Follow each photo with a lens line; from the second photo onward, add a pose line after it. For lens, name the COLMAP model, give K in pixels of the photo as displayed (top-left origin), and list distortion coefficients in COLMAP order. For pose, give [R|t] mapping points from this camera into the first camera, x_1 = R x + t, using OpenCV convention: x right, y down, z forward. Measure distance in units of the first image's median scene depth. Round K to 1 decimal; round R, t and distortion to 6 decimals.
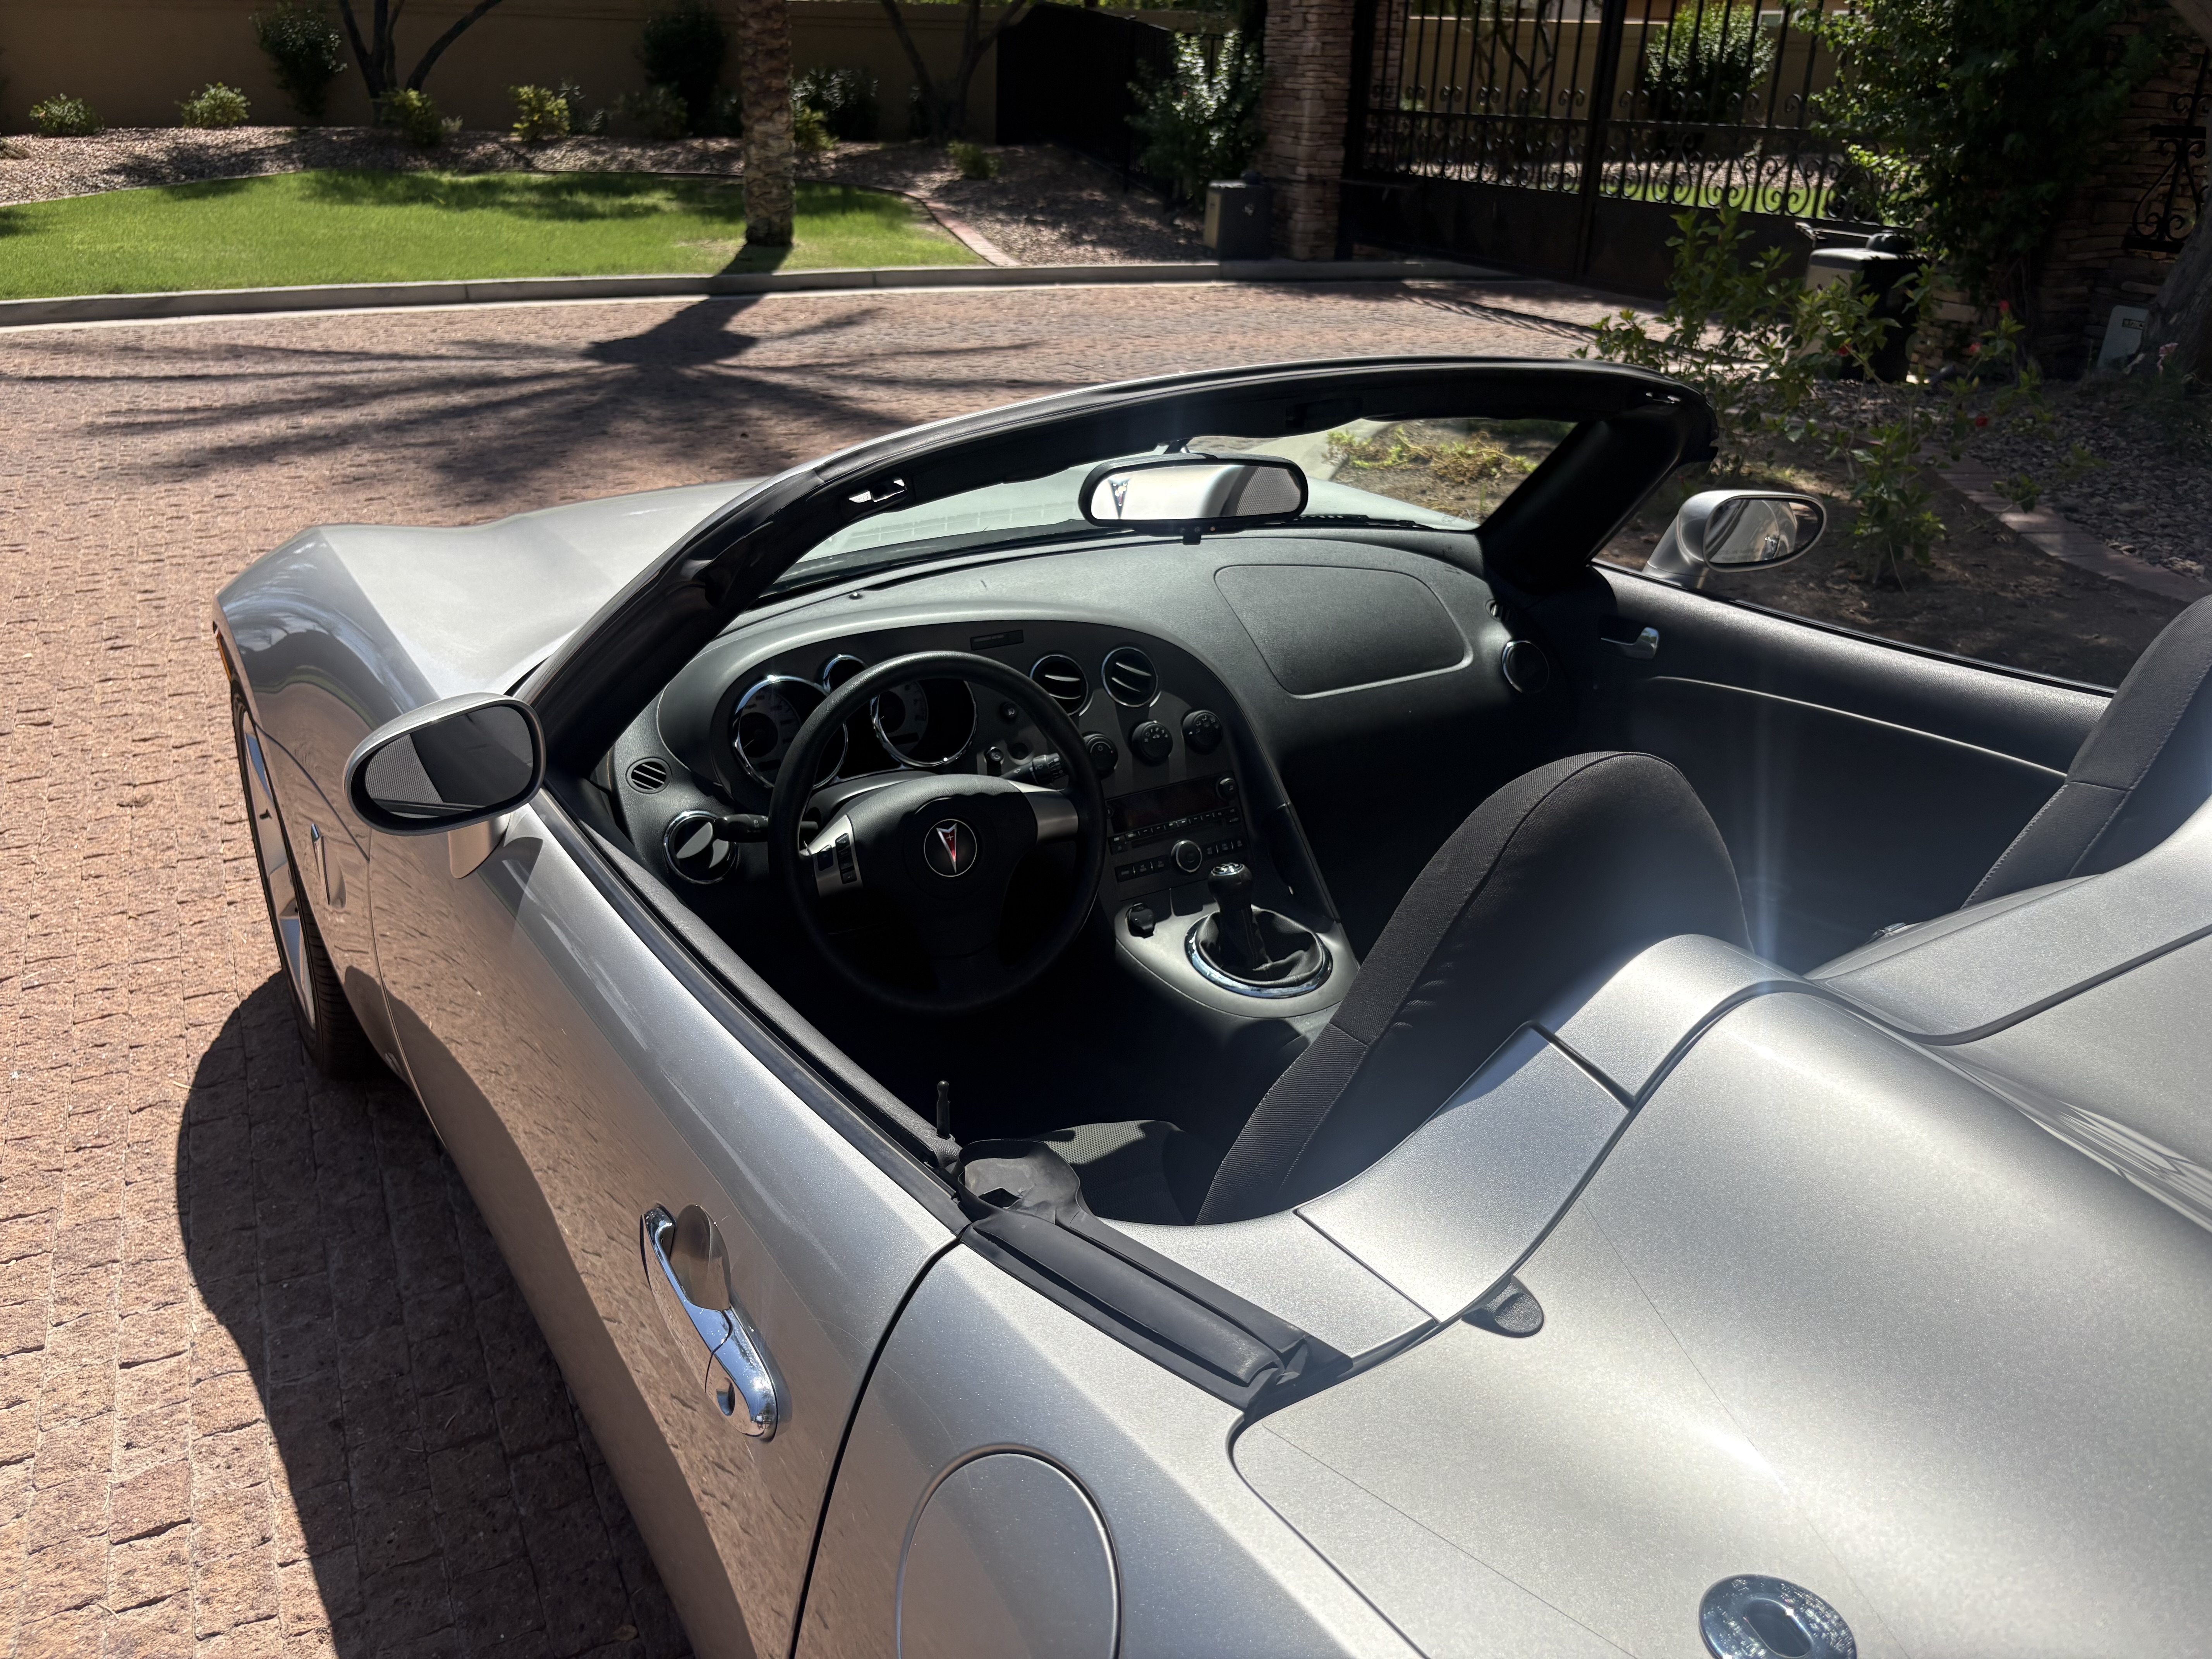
lens RADIAL K [[1691.2, 0, 1106.0], [0, 1691.2, 829.5], [0, 0, 1]] dist [0.028674, -0.039787]
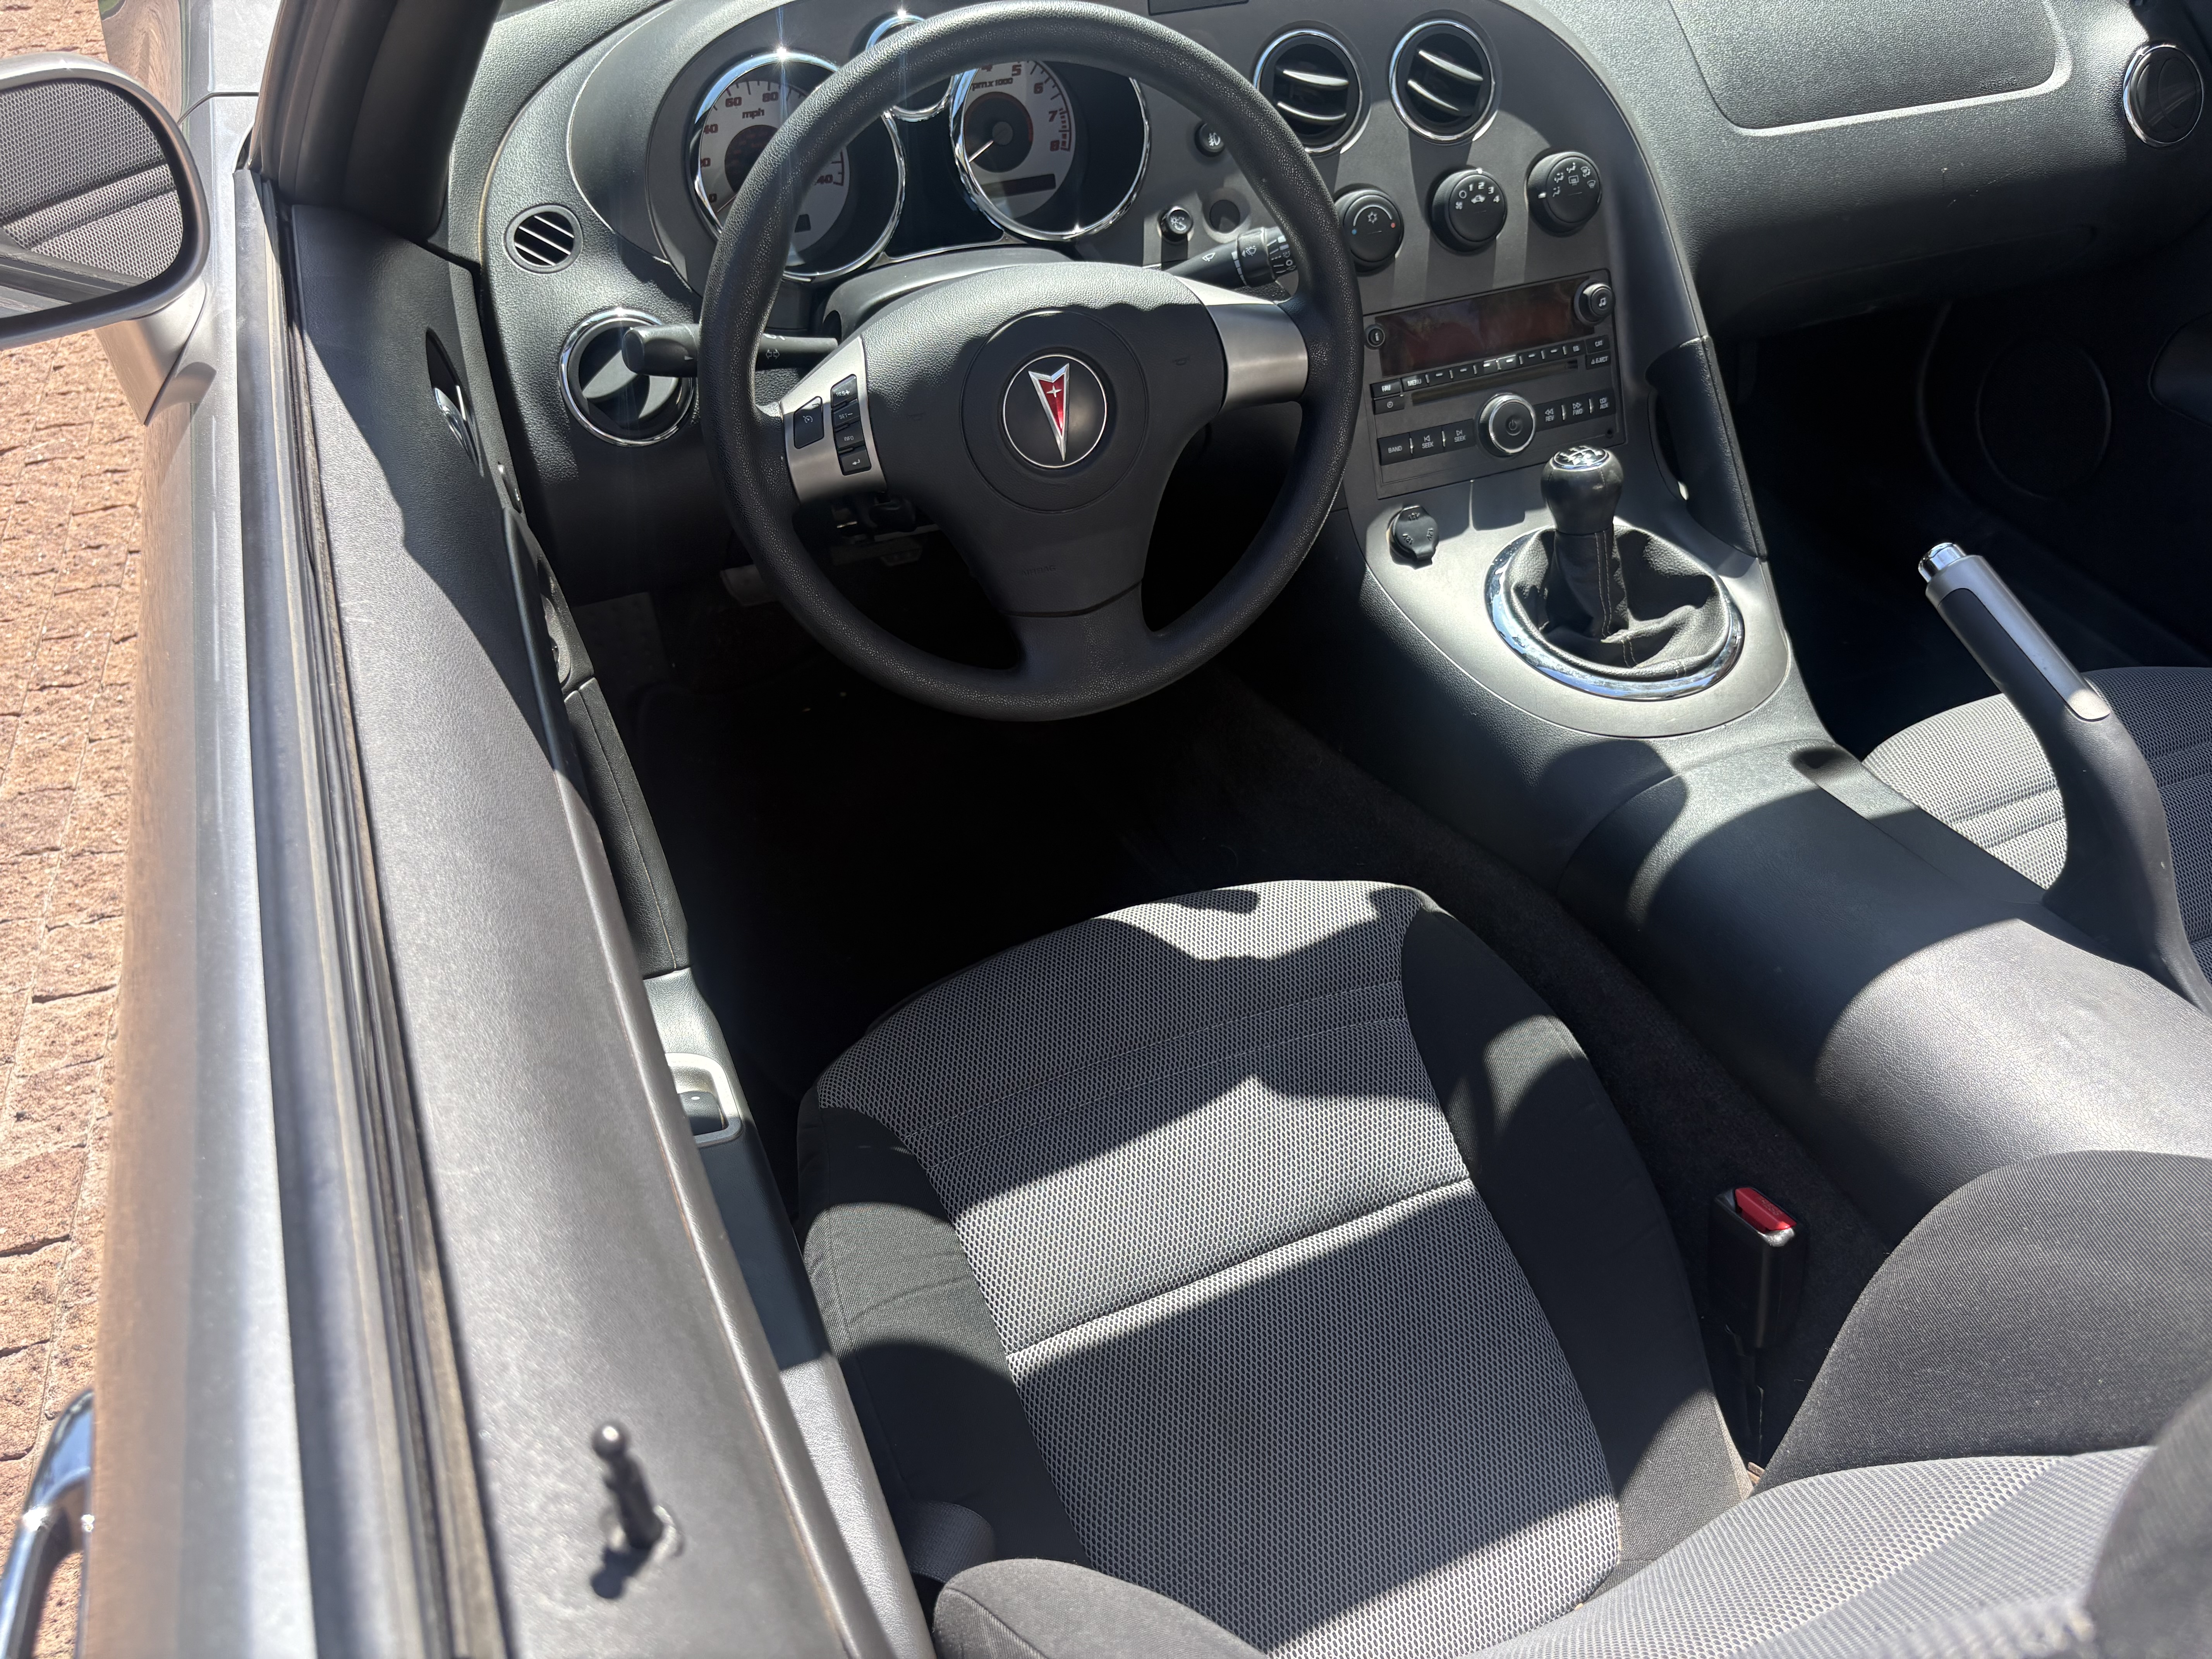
lens RADIAL K [[1691.2, 0, 1106.0], [0, 1691.2, 829.5], [0, 0, 1]] dist [0.028674, -0.039787]
pose [[0.983681, 0.100064, -0.149527, 0.008871], [-0.049415, 0.949374, 0.310237, -0.016668], [0.173001, -0.297786, 0.938826, 0.258671]]
